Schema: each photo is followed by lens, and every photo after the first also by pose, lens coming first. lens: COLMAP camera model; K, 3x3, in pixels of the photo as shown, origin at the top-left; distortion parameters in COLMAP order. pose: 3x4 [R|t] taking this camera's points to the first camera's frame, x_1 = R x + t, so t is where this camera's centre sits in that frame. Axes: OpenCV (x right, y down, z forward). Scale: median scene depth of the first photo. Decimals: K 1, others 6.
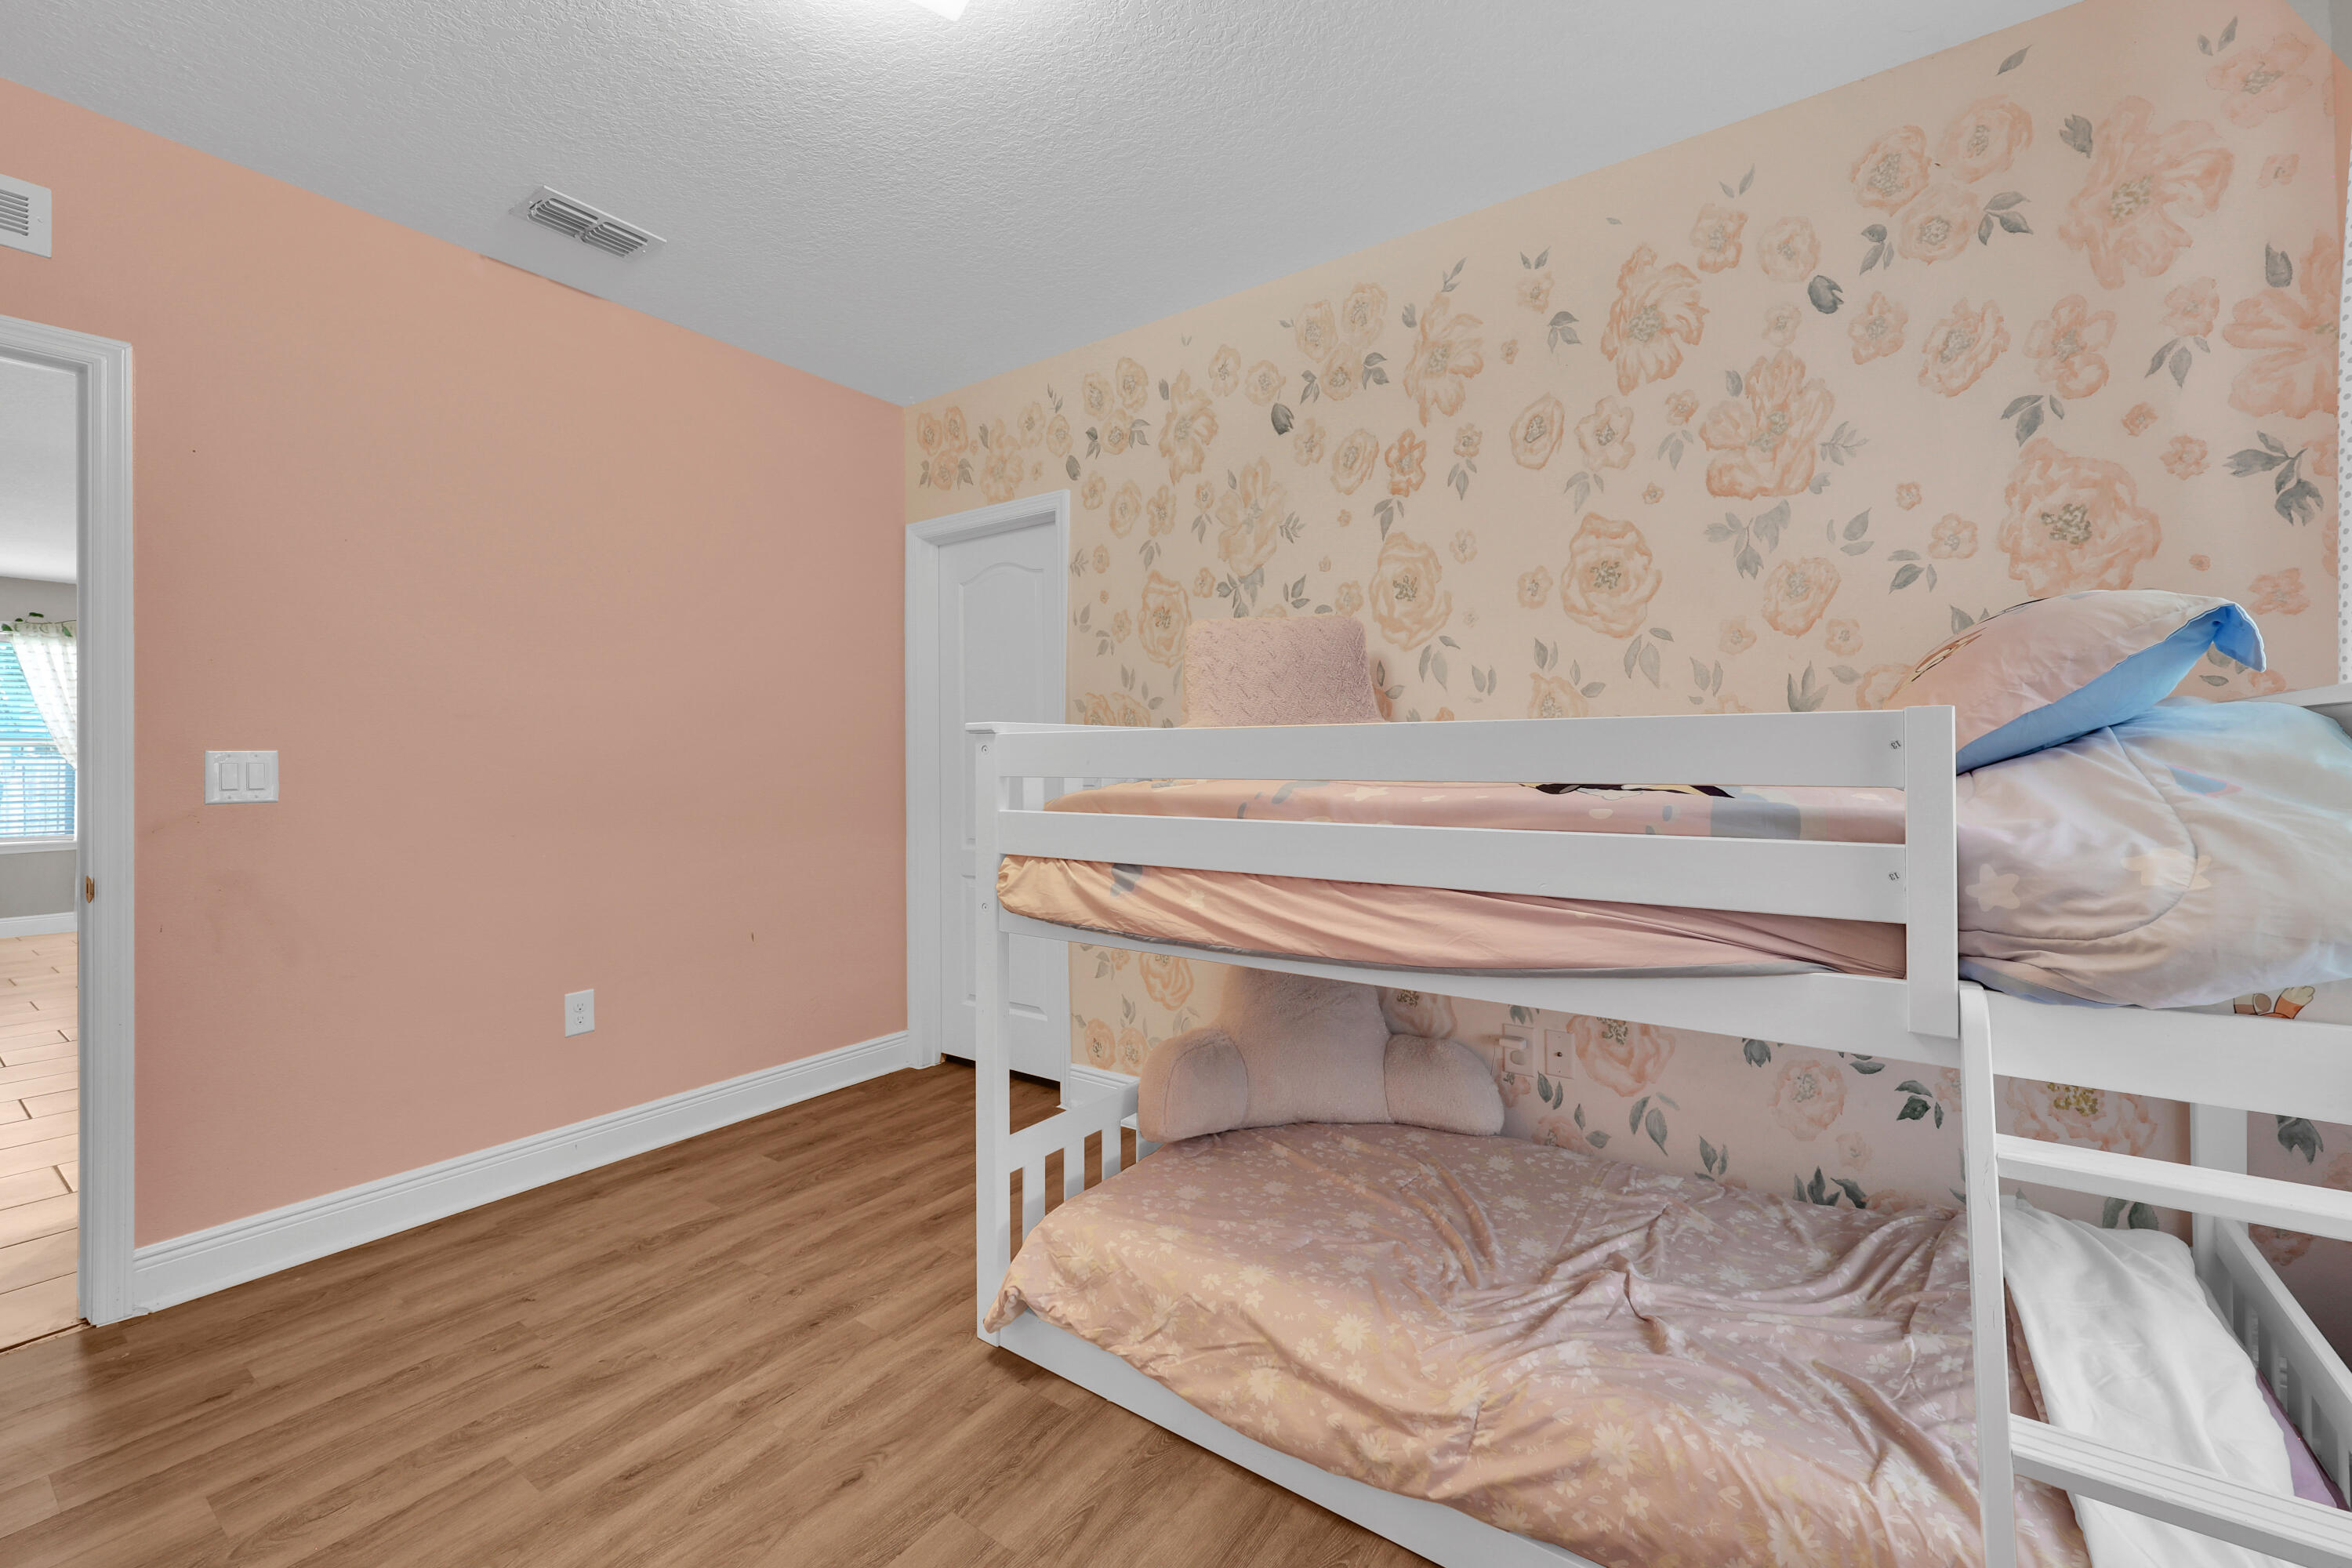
lens RADIAL K [[964.3, 0, 1179.3], [0, 964.3, 757.2], [0, 0, 1]] dist [0.001830, 0.000082]
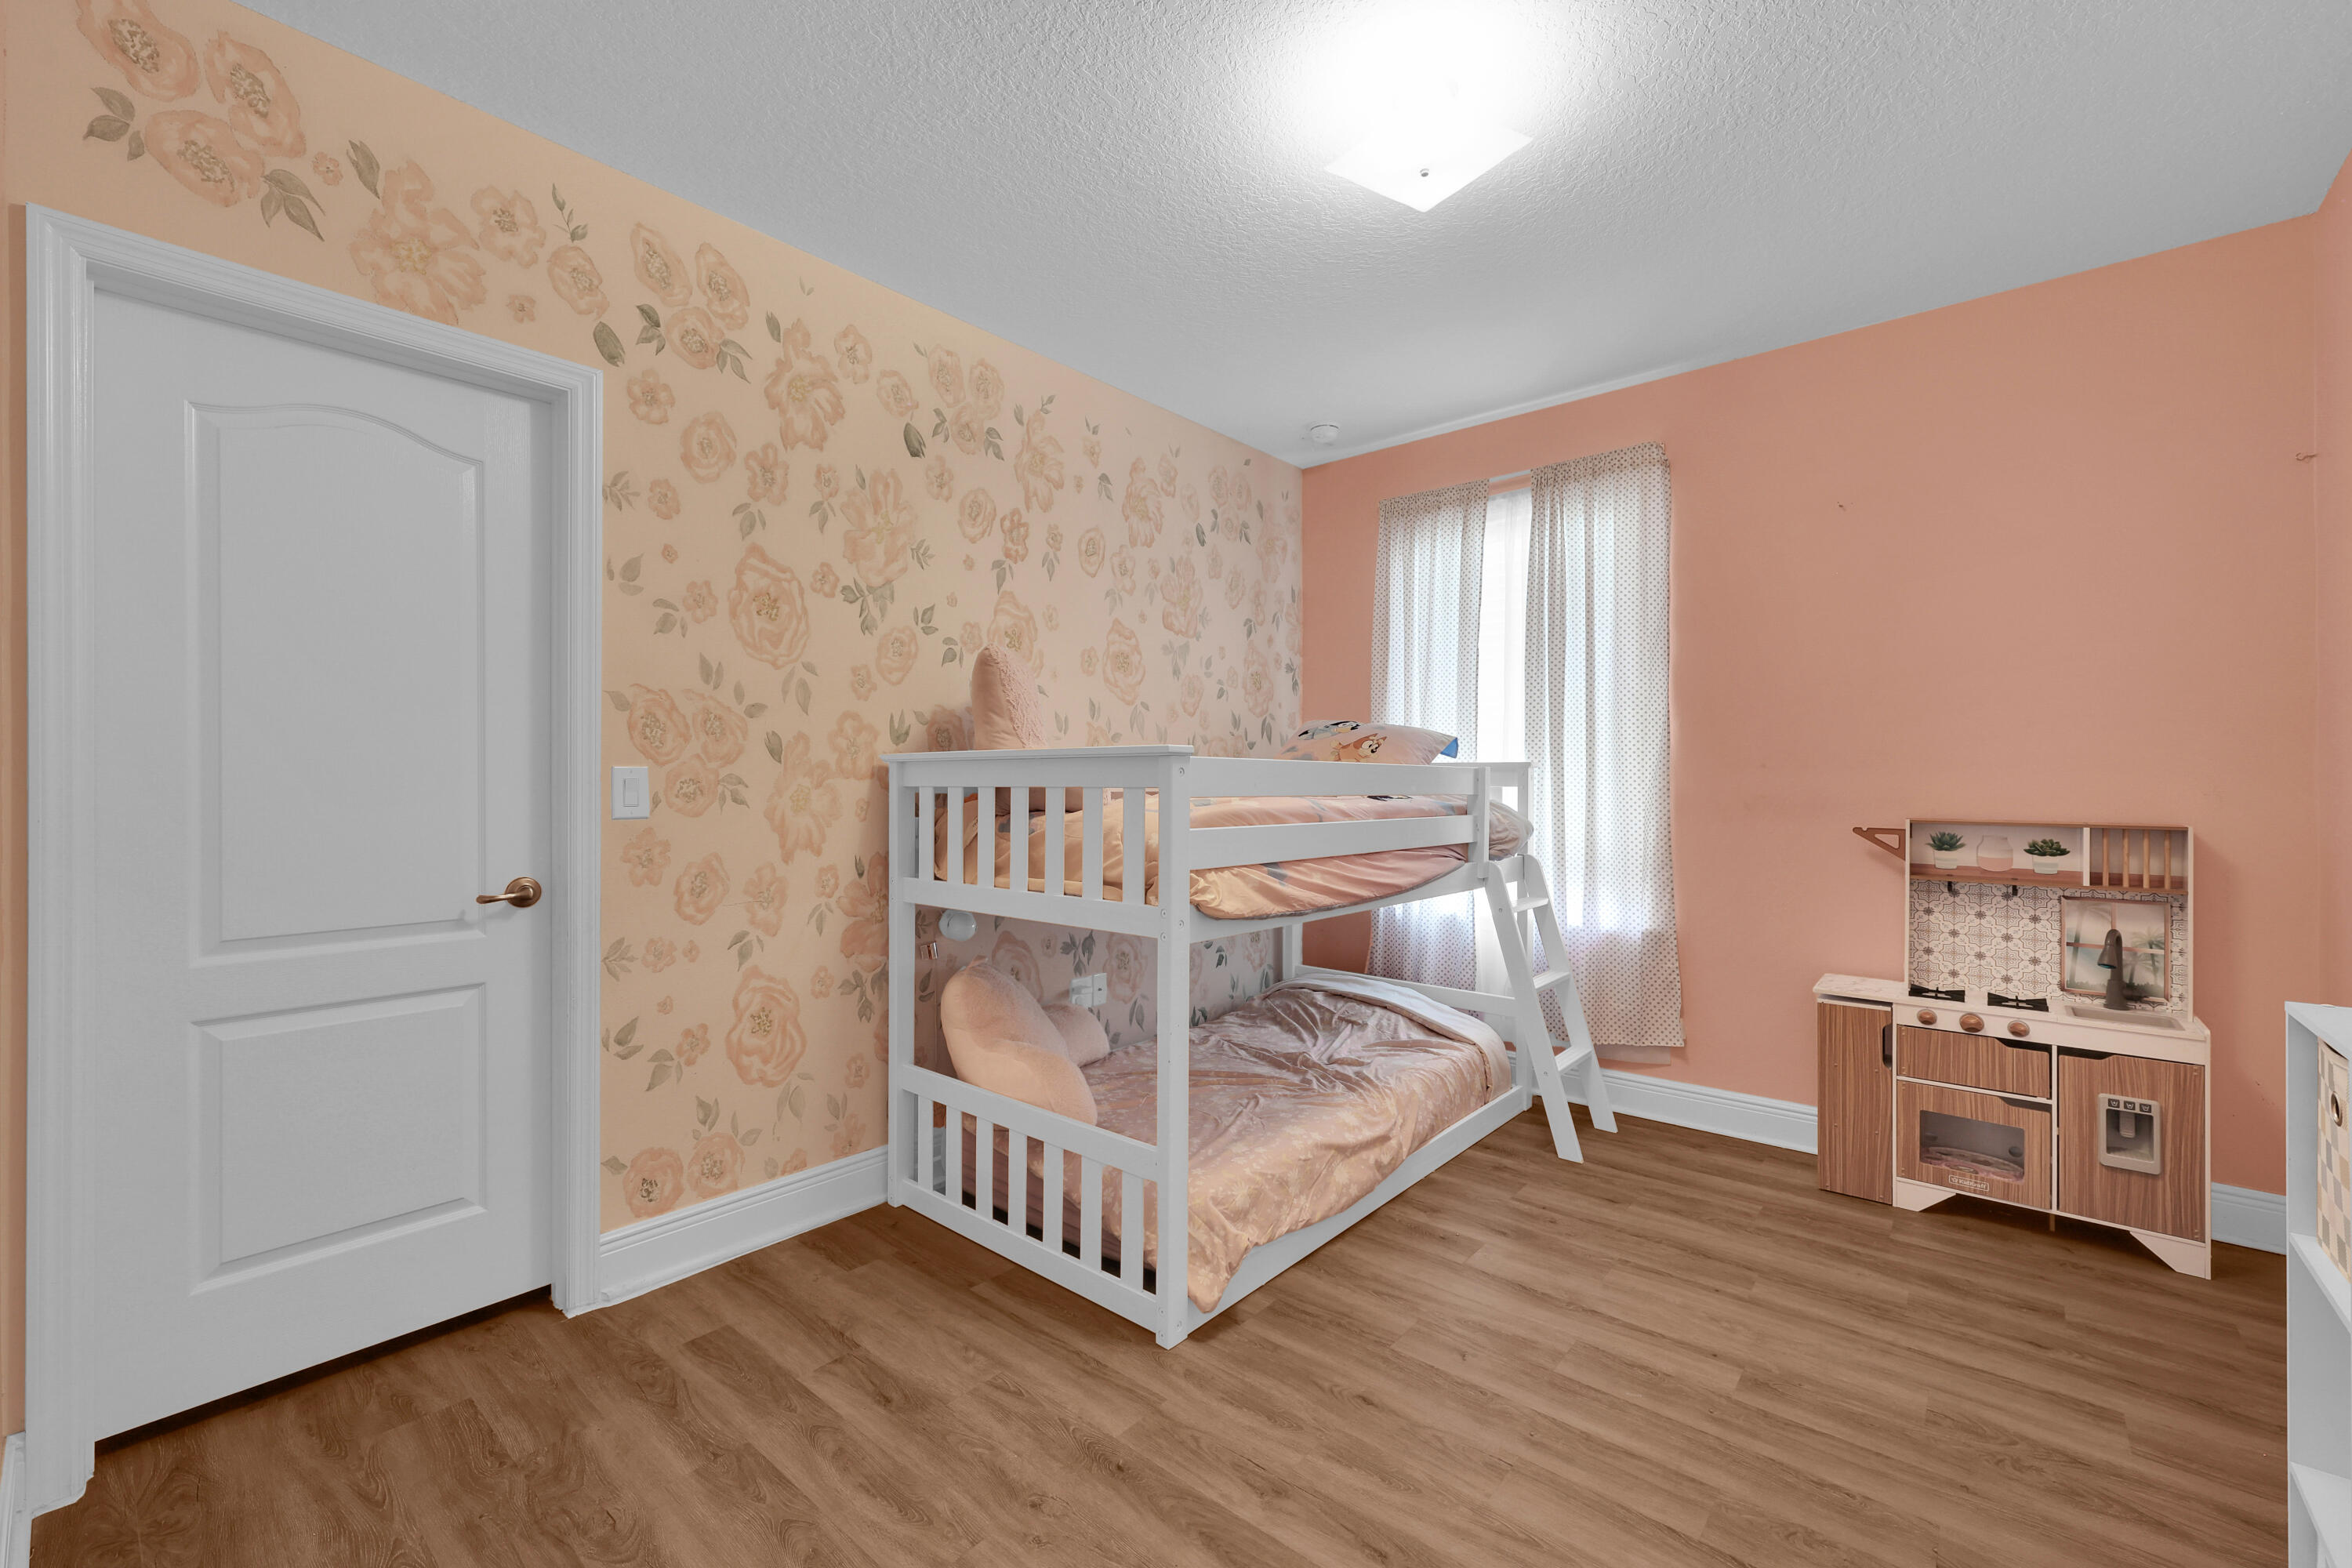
lens RADIAL K [[961.0, 0, 1171.8], [0, 961.0, 786.1], [0, 0, 1]] dist [-0.000243, -0.000410]
pose [[0.097160, 0.003312, 0.995263, -0.918174], [-0.005607, 0.999980, -0.002780, 0.008082], [-0.995253, -0.005310, 0.097176, 0.680214]]
